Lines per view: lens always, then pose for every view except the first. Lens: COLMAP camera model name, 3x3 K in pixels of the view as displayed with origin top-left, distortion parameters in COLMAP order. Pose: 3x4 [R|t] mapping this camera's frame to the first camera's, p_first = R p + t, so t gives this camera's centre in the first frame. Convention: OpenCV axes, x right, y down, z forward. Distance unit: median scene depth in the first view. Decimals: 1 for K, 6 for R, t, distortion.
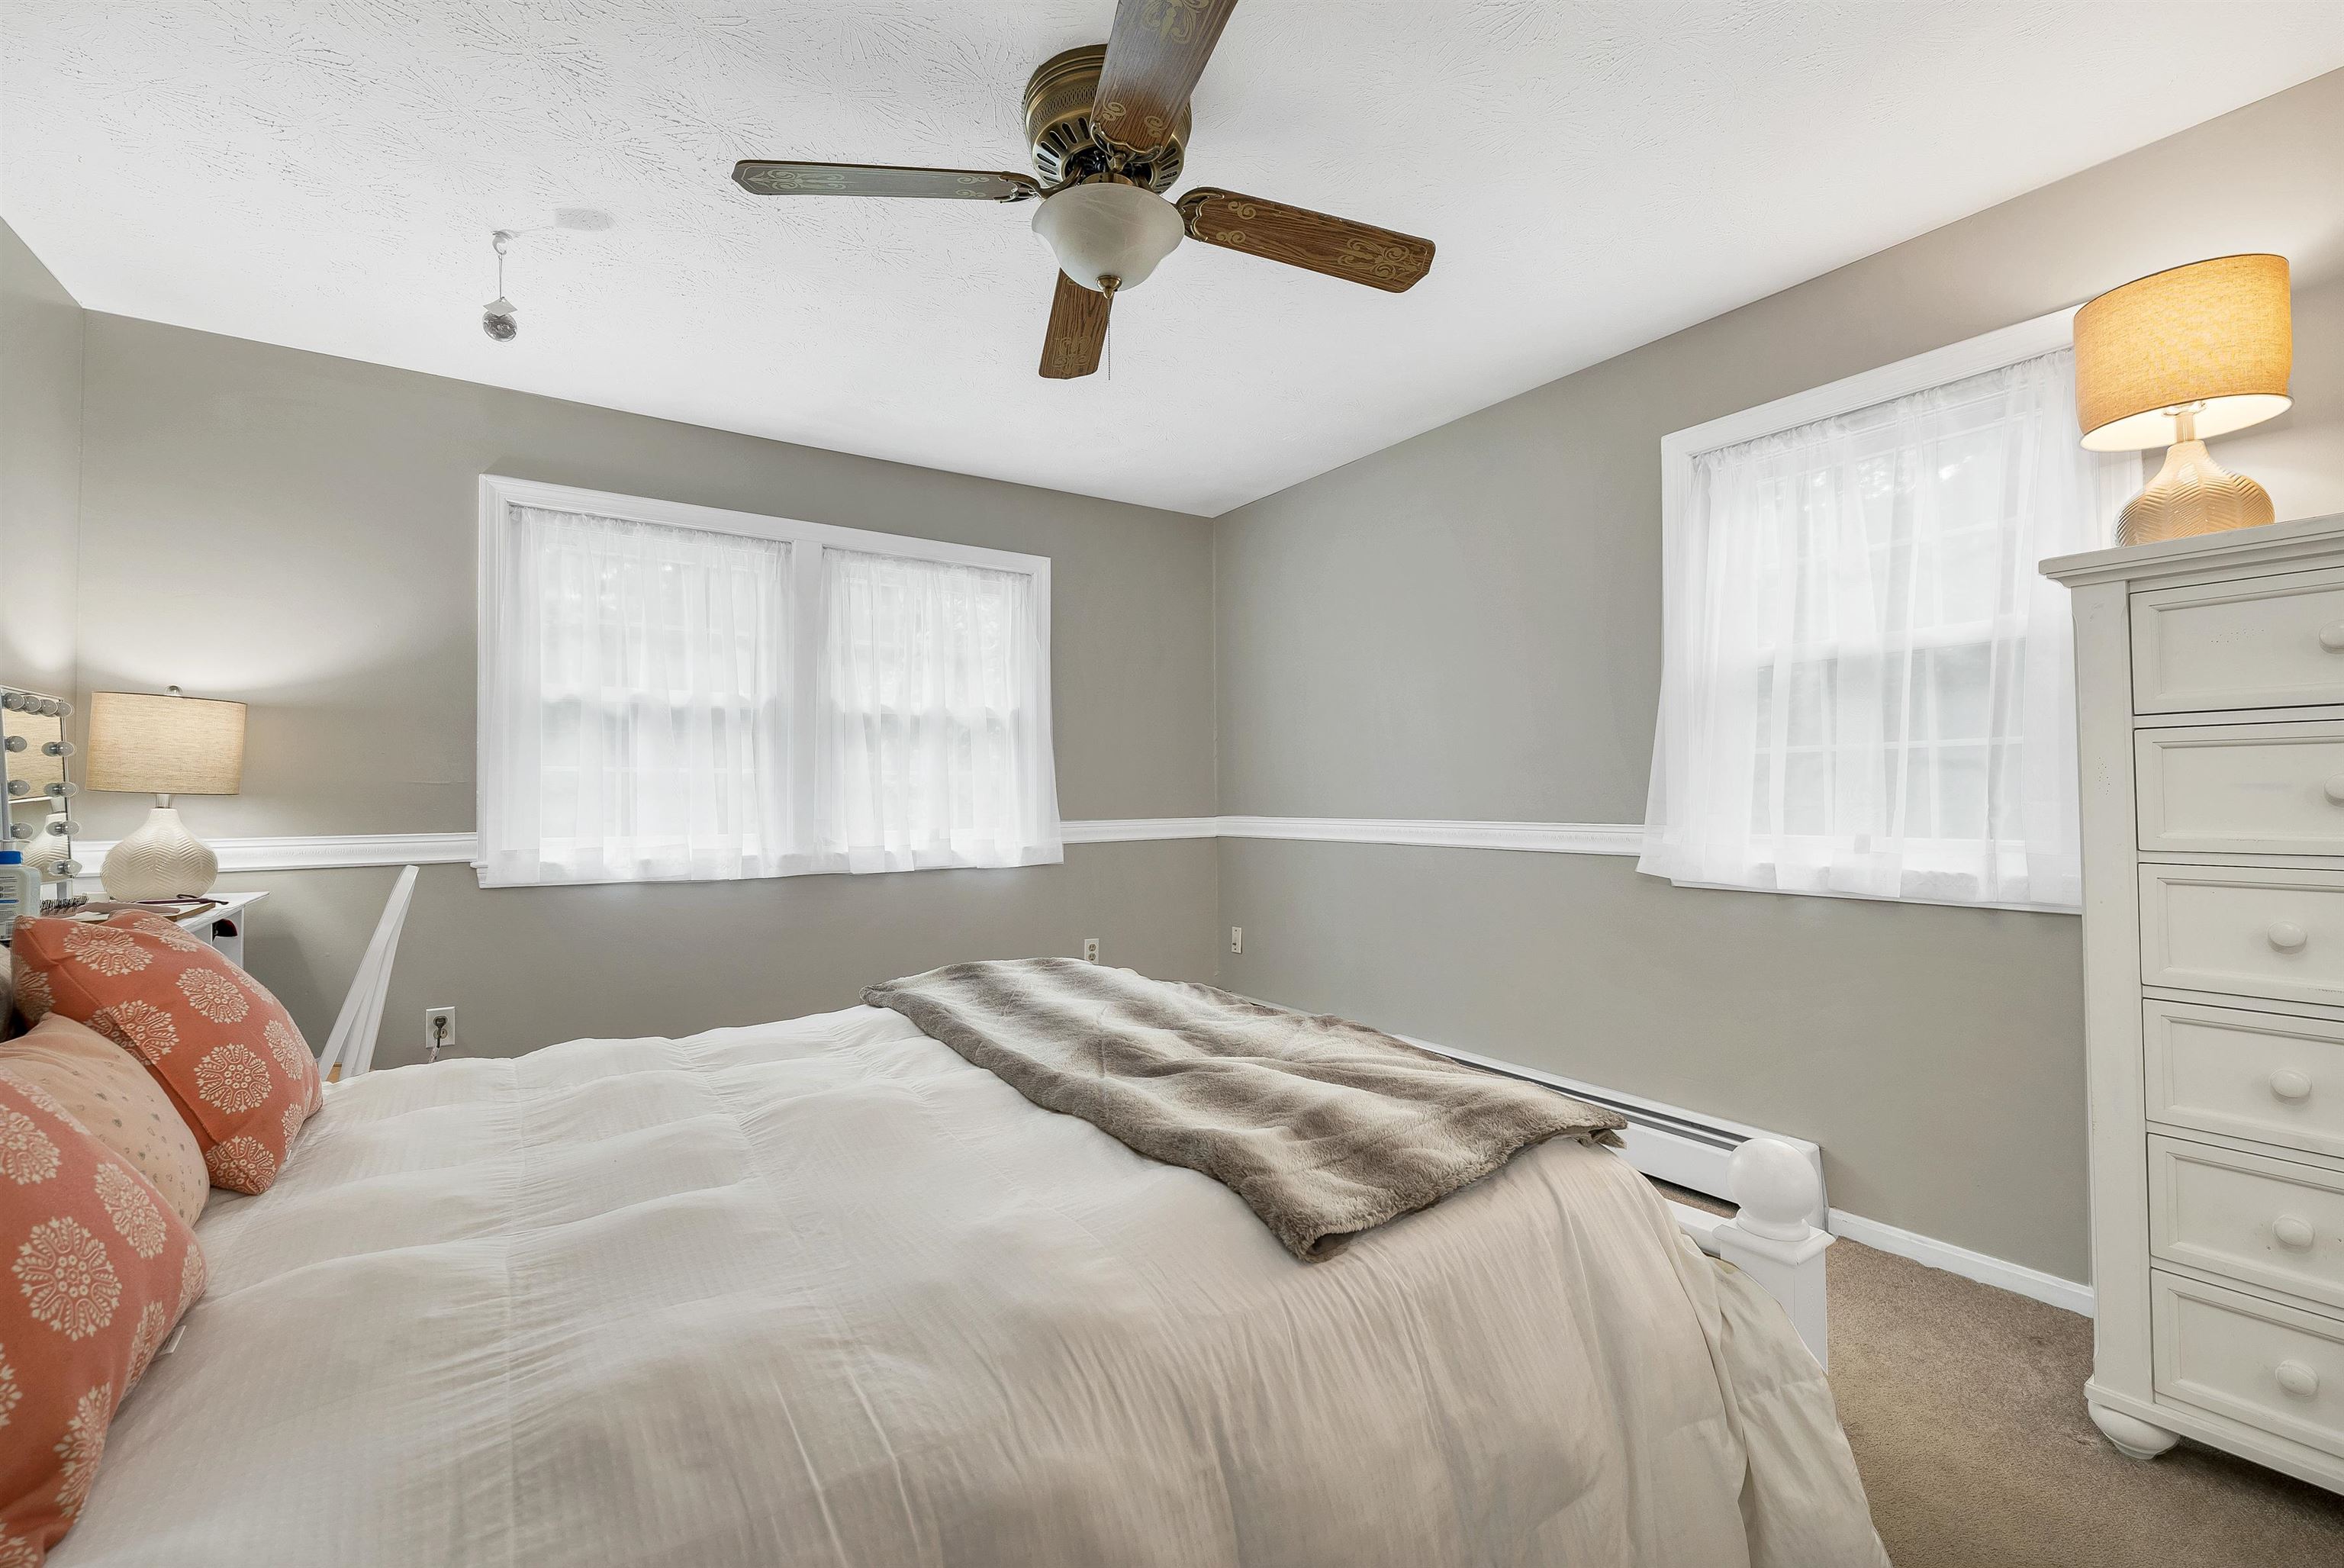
lens RADIAL K [[926.1, 0, 1211.9], [0, 926.1, 791.8], [0, 0, 1]] dist [0.000293, 0.000039]
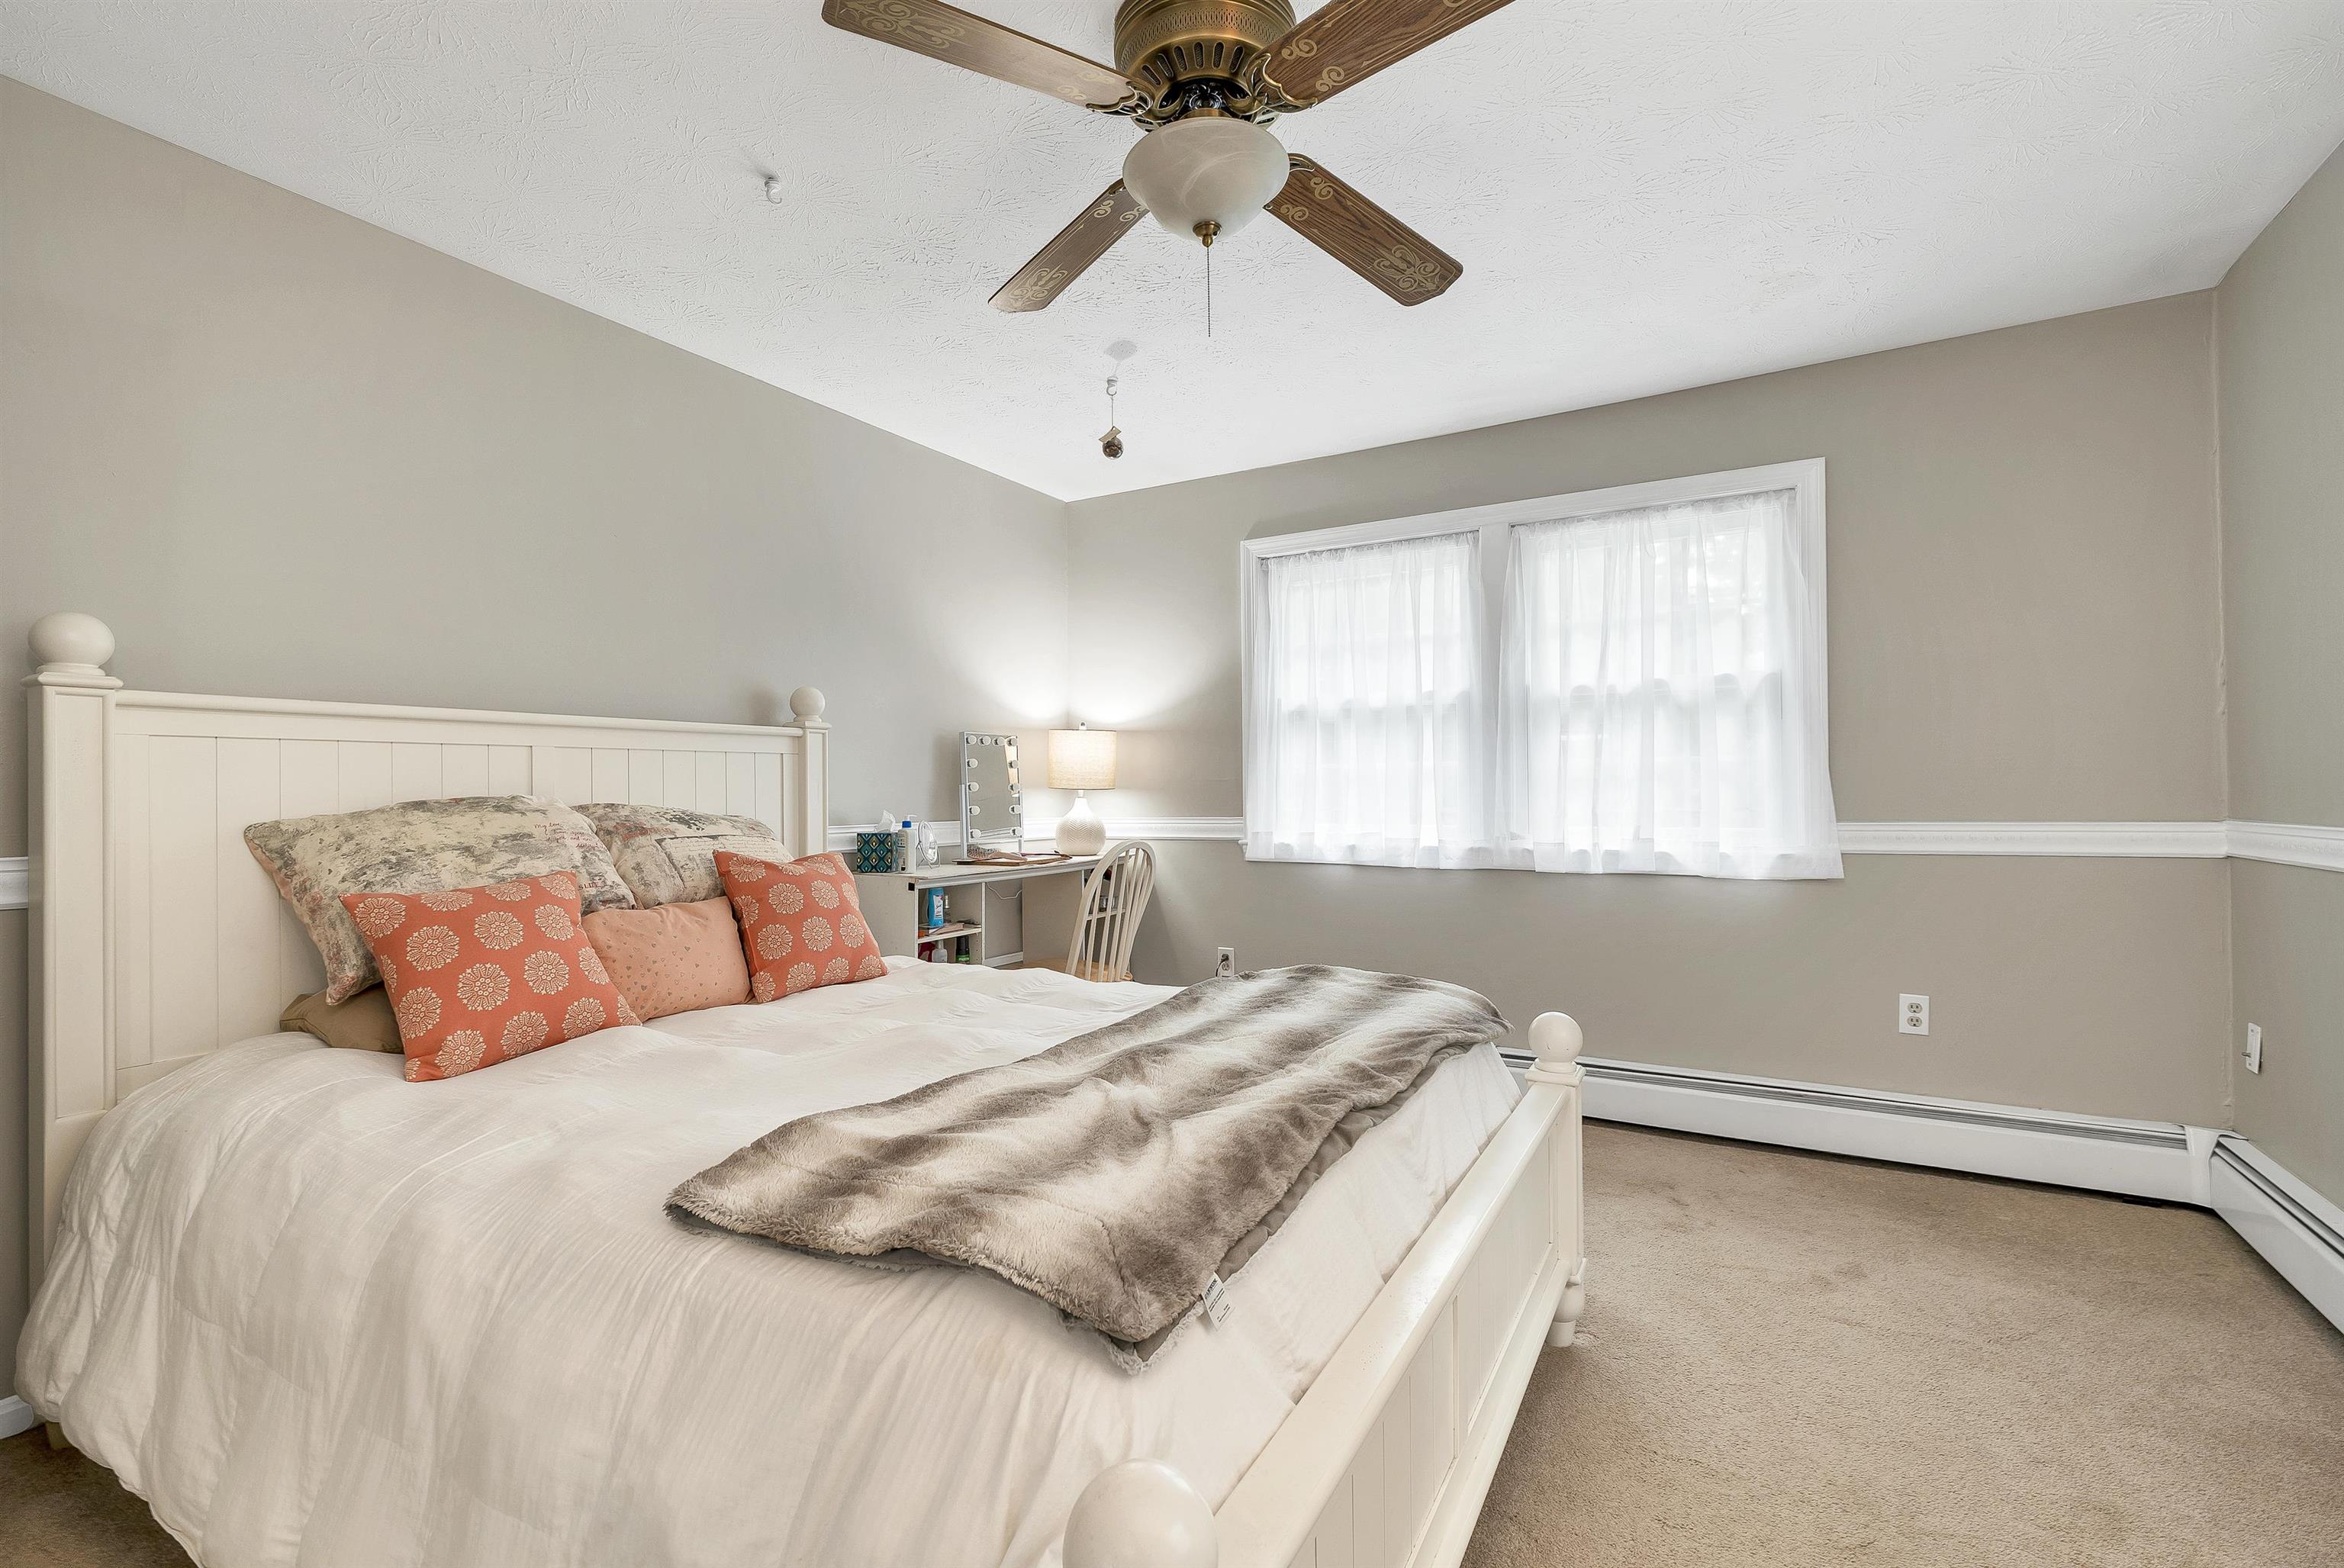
lens RADIAL K [[987.4, 0, 1172.0], [0, 987.4, 784.0], [0, 0, 1]] dist [-0.001318, -0.000087]
pose [[0.466874, -0.006289, -0.884301, 0.343373], [0.009910, 0.999949, -0.001879, -0.000772], [0.884268, -0.007886, 0.466913, 0.238208]]
